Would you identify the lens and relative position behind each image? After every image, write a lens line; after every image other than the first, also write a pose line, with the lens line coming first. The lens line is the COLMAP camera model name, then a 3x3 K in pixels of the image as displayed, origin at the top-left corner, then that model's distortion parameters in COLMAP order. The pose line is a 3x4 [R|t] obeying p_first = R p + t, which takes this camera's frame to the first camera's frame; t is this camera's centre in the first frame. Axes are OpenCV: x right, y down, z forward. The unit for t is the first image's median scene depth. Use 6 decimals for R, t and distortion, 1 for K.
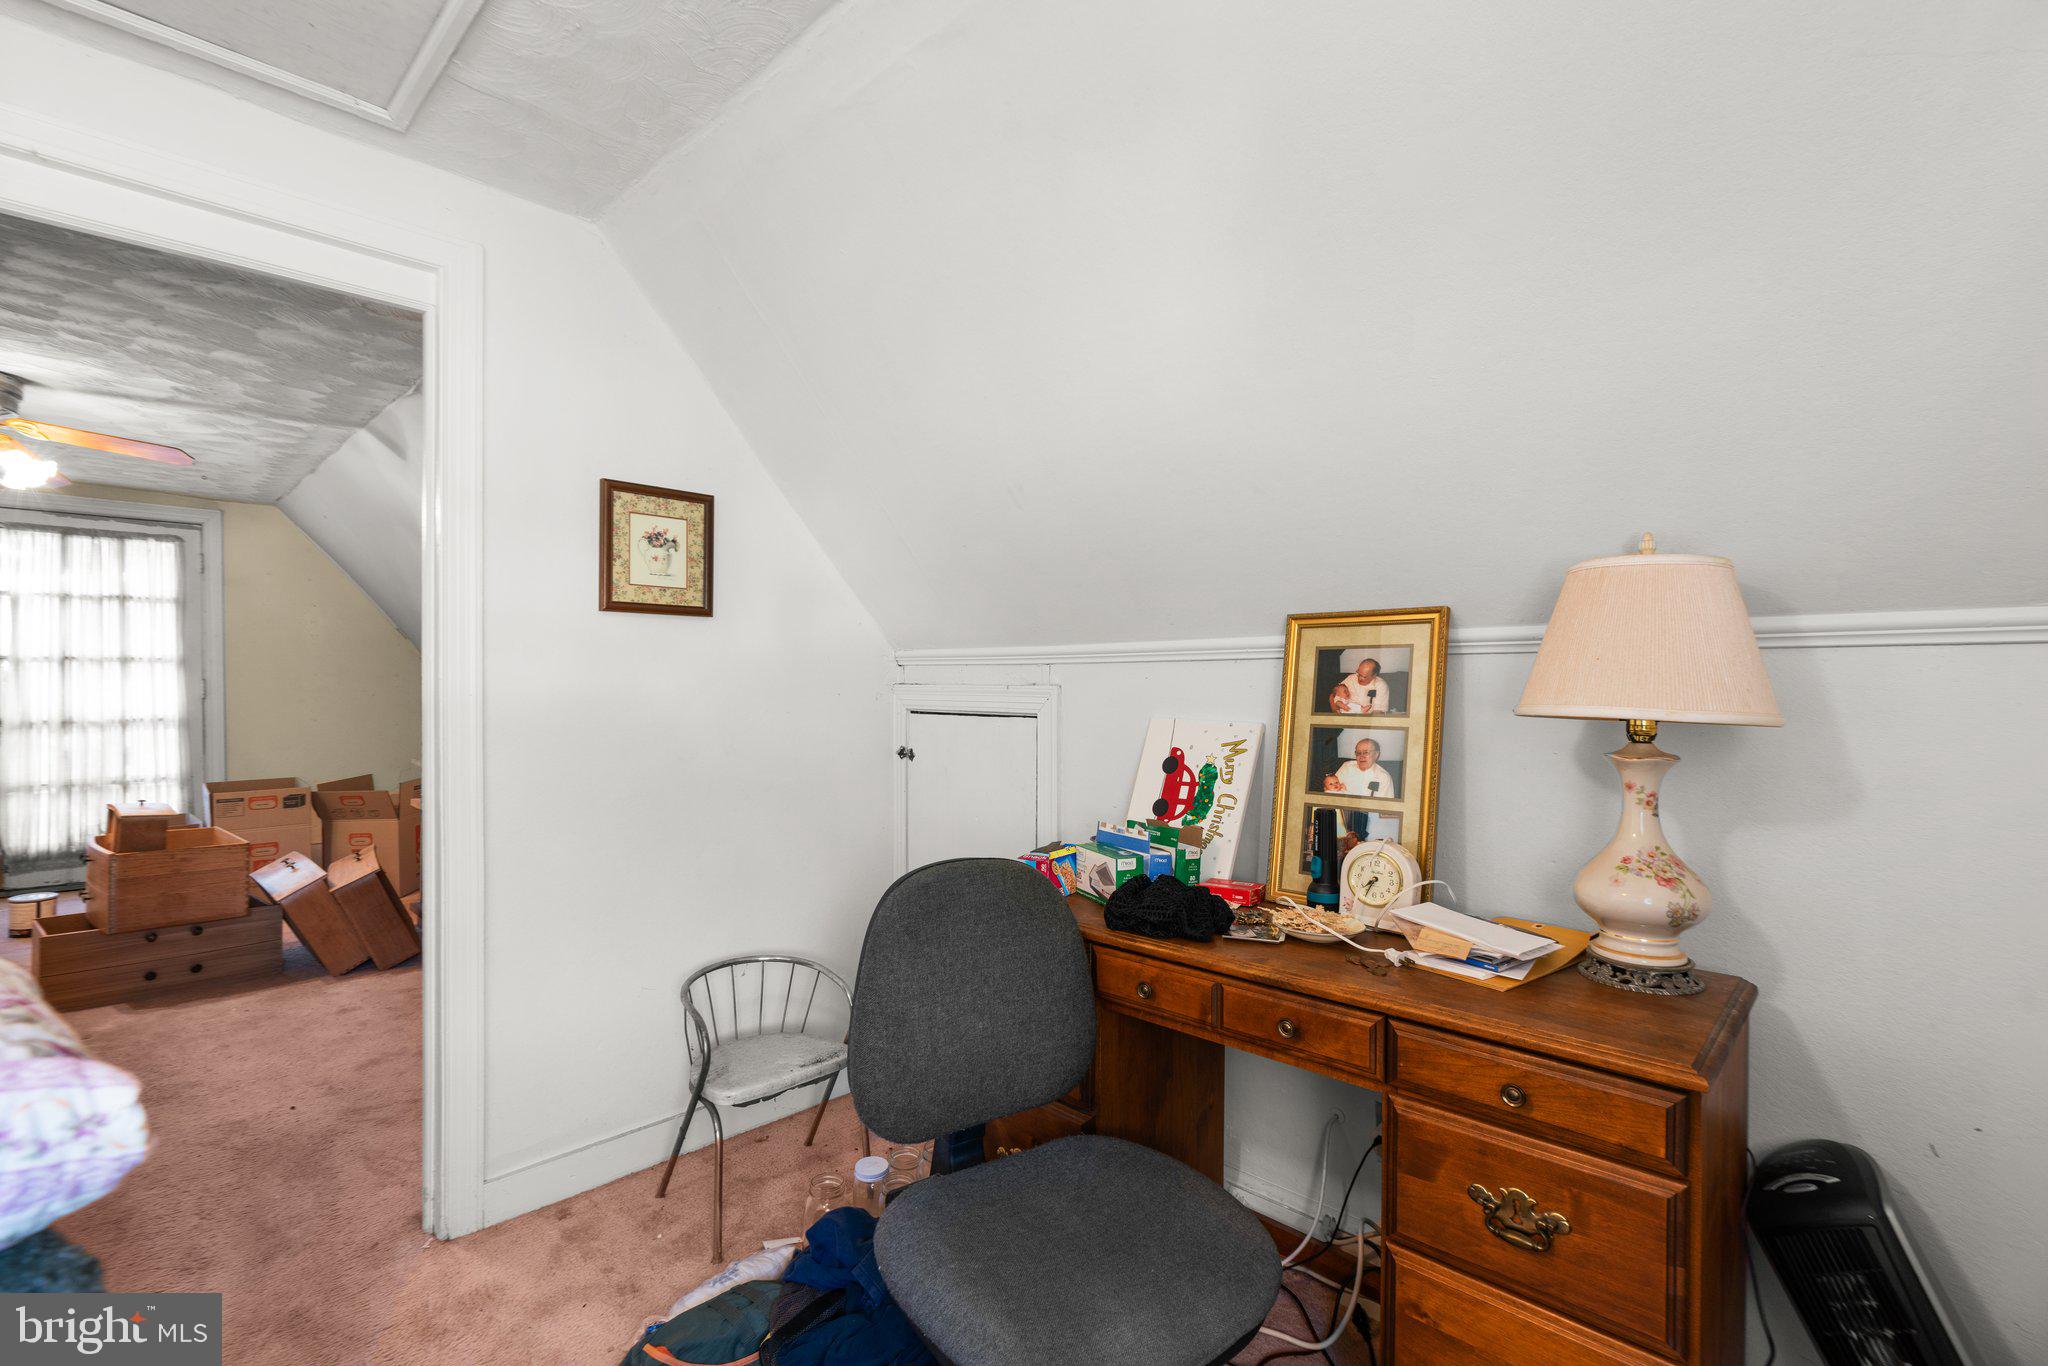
lens RADIAL K [[917.2, 0, 1001.0], [0, 917.2, 688.0], [0, 0, 1]] dist [-0.015621, 0.007405]
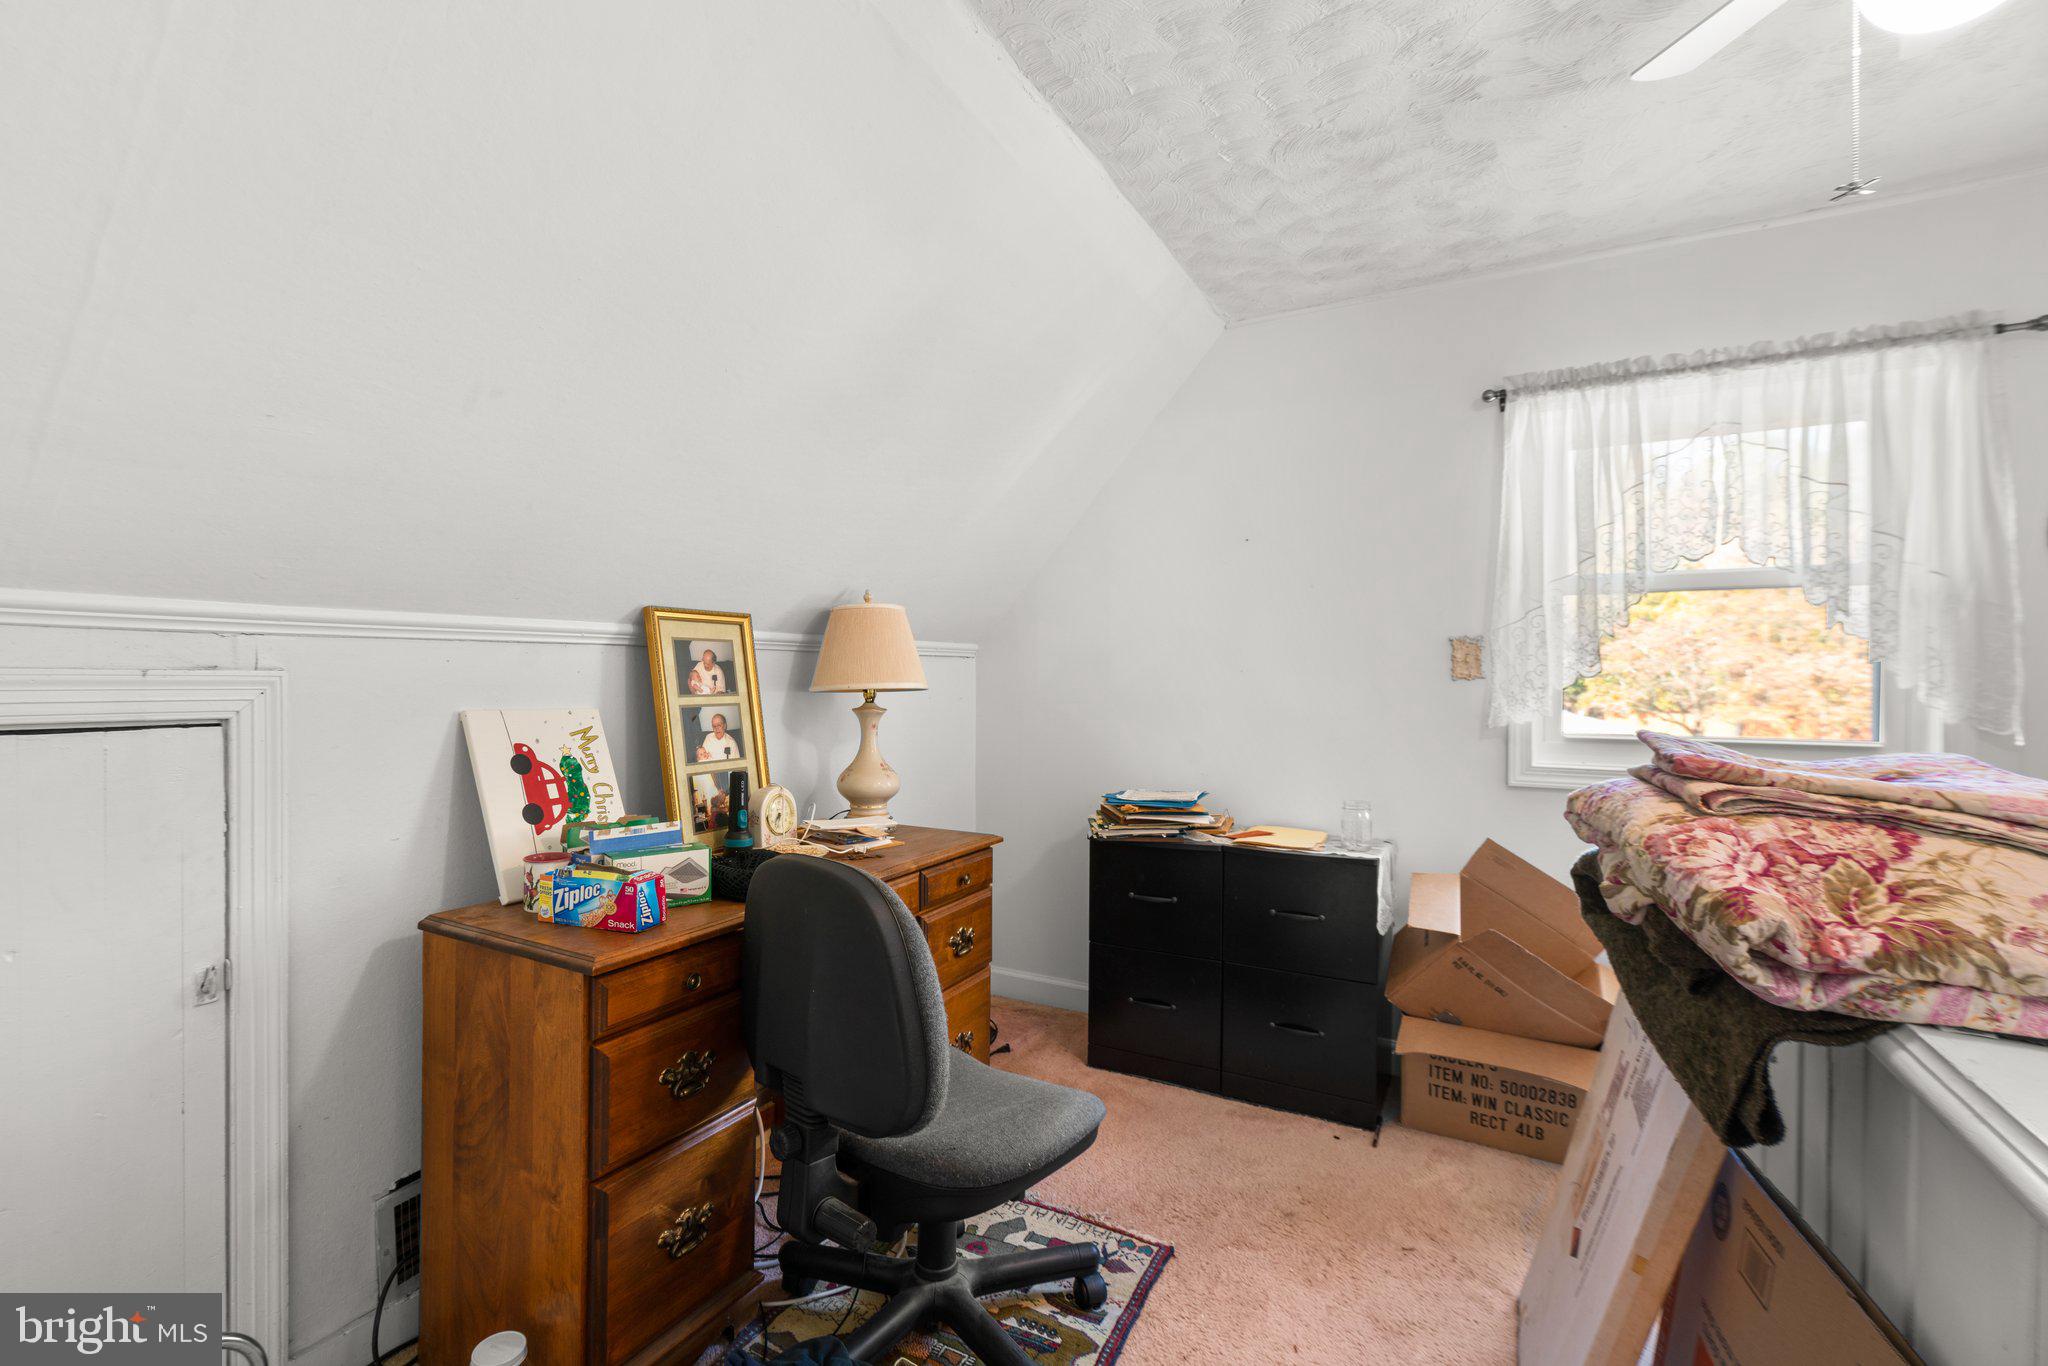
lens RADIAL K [[917.2, 0, 1018.8], [0, 917.2, 673.4], [0, 0, 1]] dist [-0.015621, 0.007405]
pose [[-0.276196, -0.001948, 0.961099, -0.893112], [-0.000077, 0.999998, 0.002005, -0.002402], [-0.961101, 0.000480, -0.276196, 0.933179]]
